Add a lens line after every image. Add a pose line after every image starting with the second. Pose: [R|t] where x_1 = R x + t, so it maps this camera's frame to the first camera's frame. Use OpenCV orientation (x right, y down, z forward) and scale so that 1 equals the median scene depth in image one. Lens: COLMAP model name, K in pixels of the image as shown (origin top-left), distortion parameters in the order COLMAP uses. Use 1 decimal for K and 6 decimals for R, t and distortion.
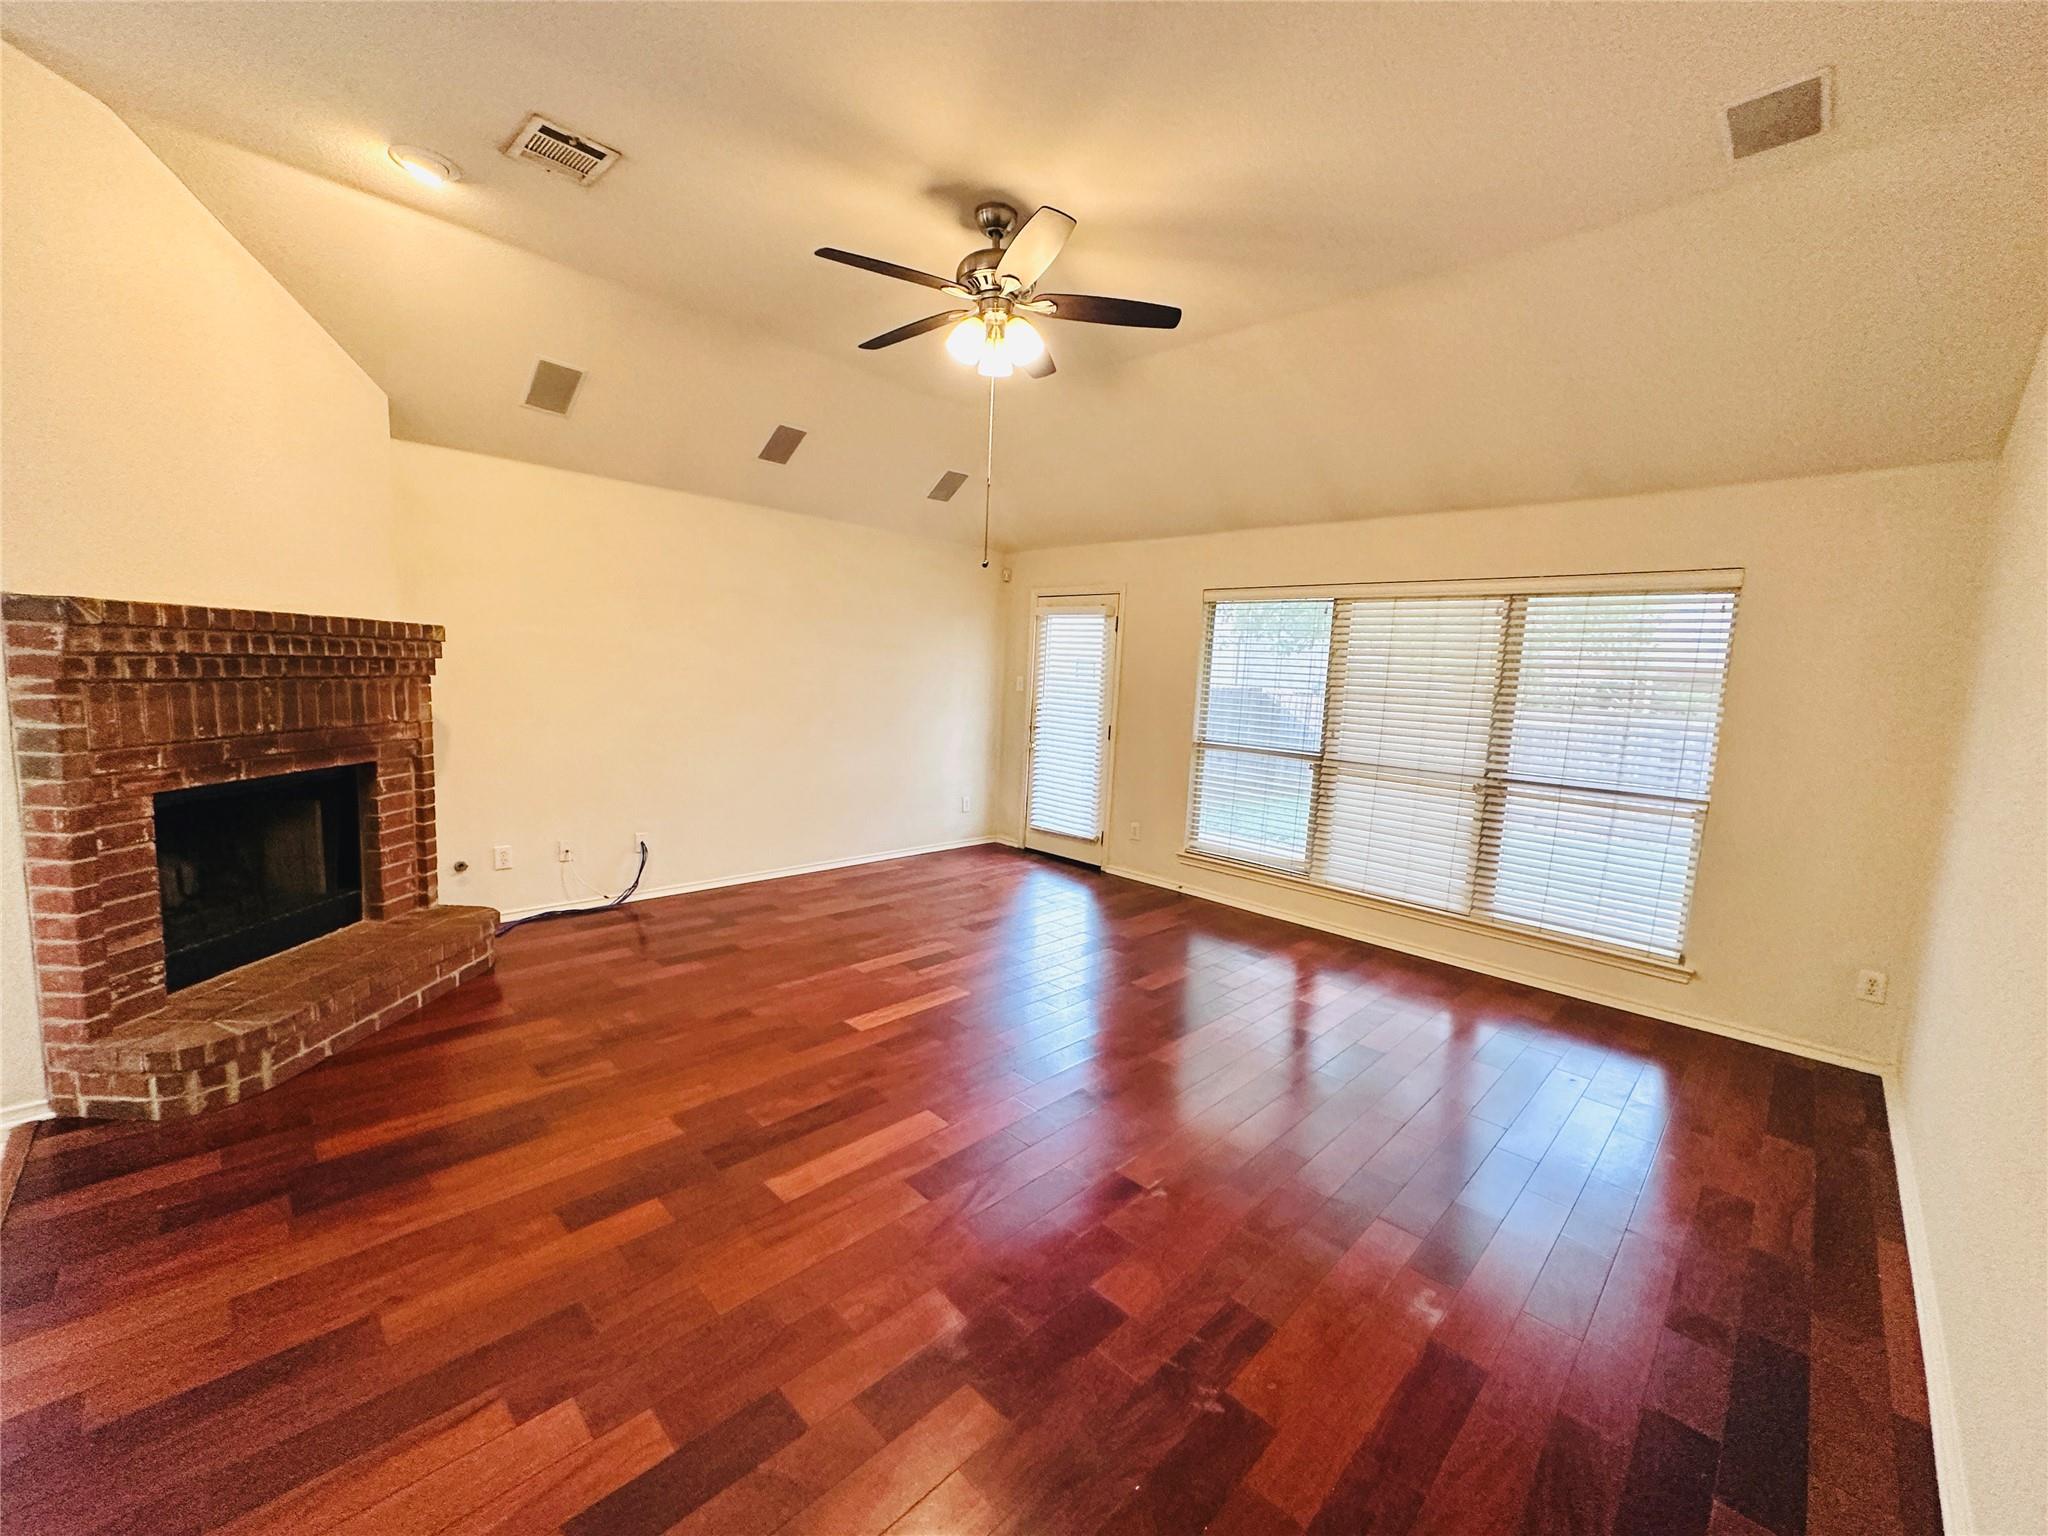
lens RADIAL K [[813.1, 0, 1021.7], [0, 813.1, 766.7], [0, 0, 1]] dist [-0.003594, 0.000779]
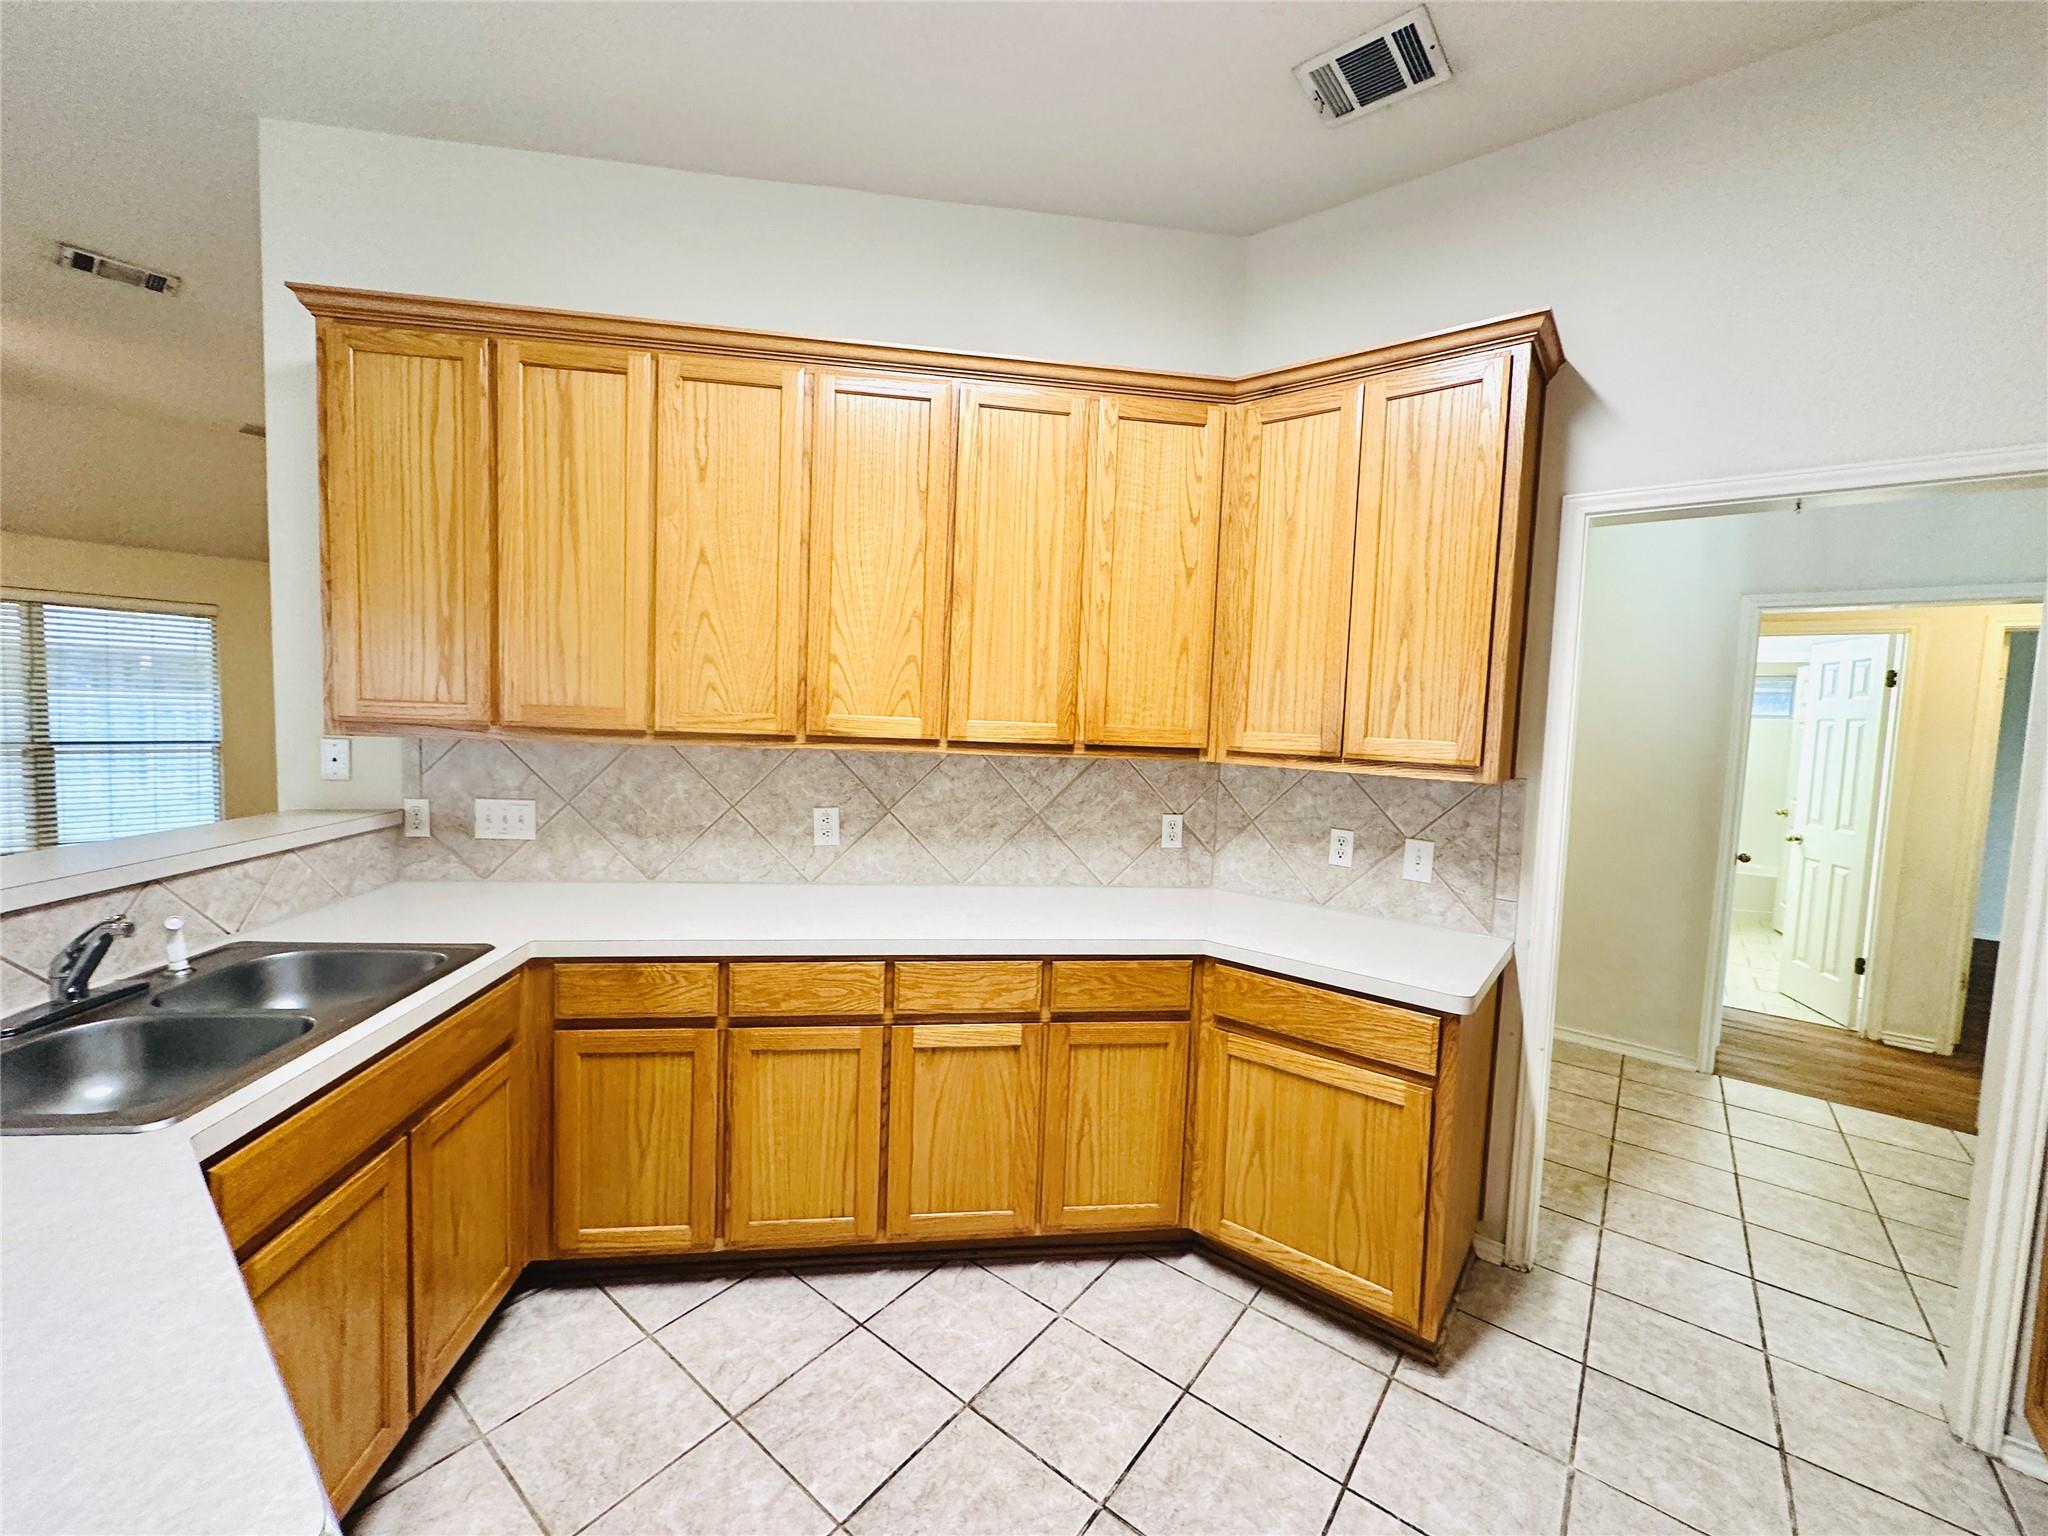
lens RADIAL K [[813.1, 0, 1021.7], [0, 813.1, 766.7], [0, 0, 1]] dist [-0.003594, 0.000779]
pose [[-0.103223, -0.120897, 0.987284, -0.938947], [0.074926, 0.988820, 0.128919, 0.003256], [-0.991832, 0.087281, -0.093011, -0.469192]]
